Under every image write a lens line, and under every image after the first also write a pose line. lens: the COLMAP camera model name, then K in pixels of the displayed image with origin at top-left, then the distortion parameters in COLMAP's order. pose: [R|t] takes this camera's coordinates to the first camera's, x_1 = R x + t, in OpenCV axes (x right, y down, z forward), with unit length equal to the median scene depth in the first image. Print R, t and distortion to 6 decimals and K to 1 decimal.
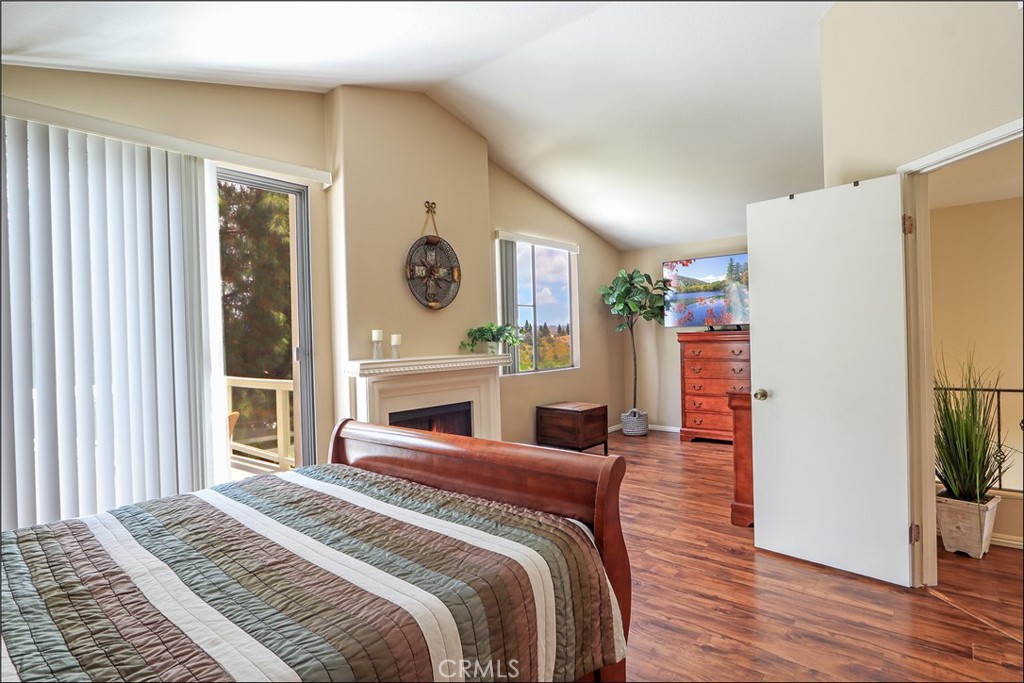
lens RADIAL K [[529.0, 0, 512.0], [0, 529.0, 341.5], [0, 0, 1]] dist [-0.013369, 0.000277]
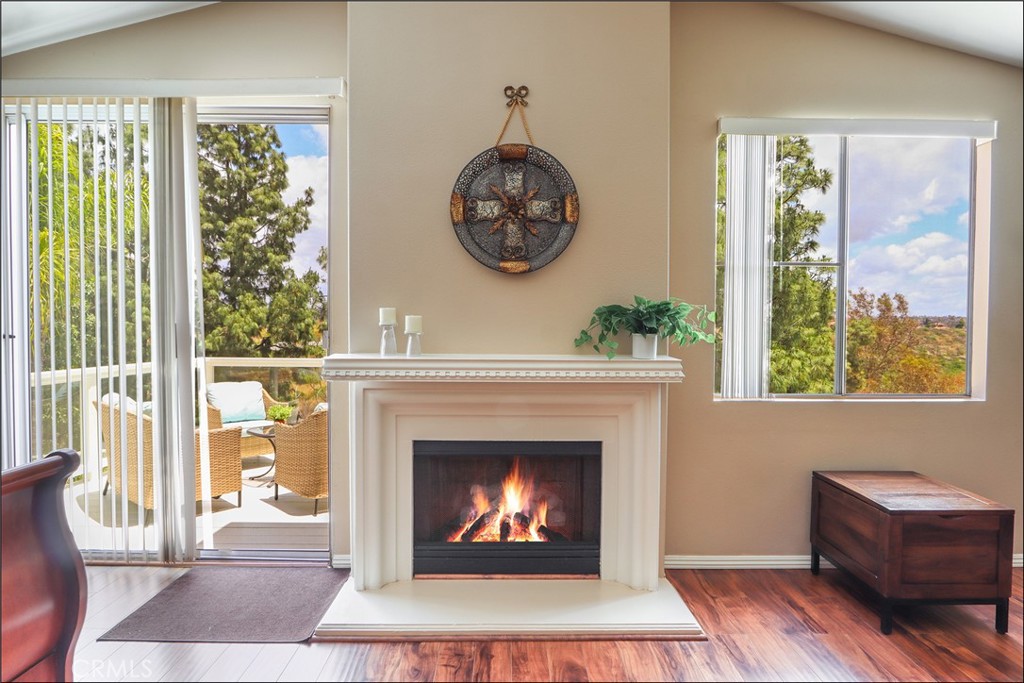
lens RADIAL K [[529.0, 0, 512.0], [0, 529.0, 341.5], [0, 0, 1]] dist [-0.013369, 0.000277]
pose [[0.658696, 0.045965, -0.751004, 0.285838], [-0.026244, 0.998928, 0.038120, -0.008820], [0.751952, -0.005400, 0.659196, 0.617427]]
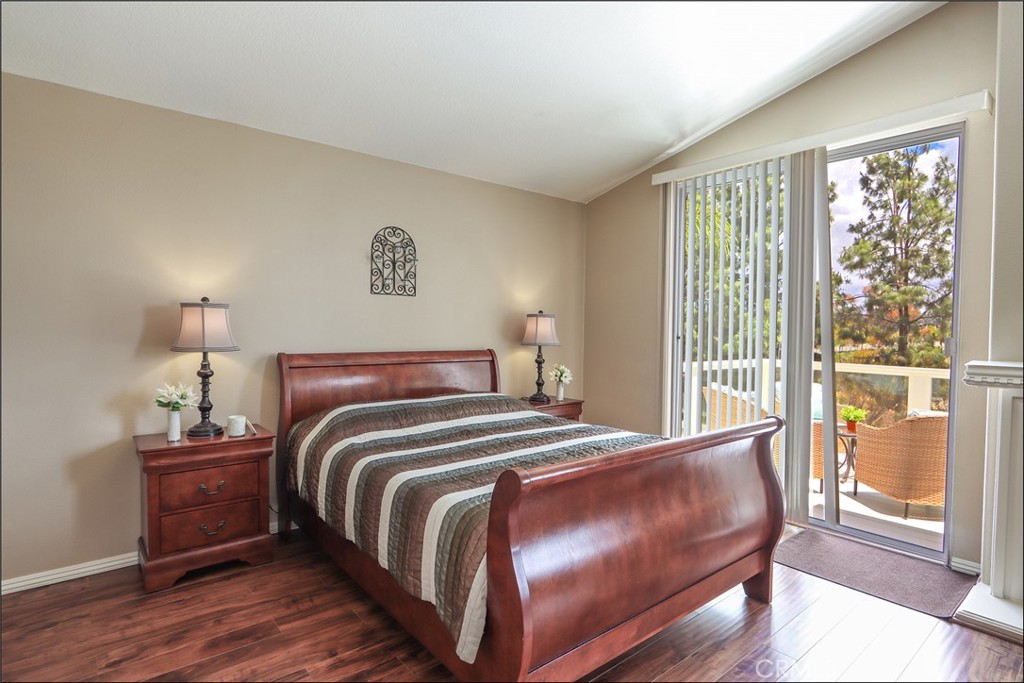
lens RADIAL K [[529.0, 0, 512.0], [0, 529.0, 341.5], [0, 0, 1]] dist [-0.013369, 0.000277]
pose [[-0.172652, 0.047798, -0.983822, 0.404506], [-0.016676, 0.998537, 0.051439, -0.011986], [0.984842, 0.025288, -0.171602, 0.426873]]
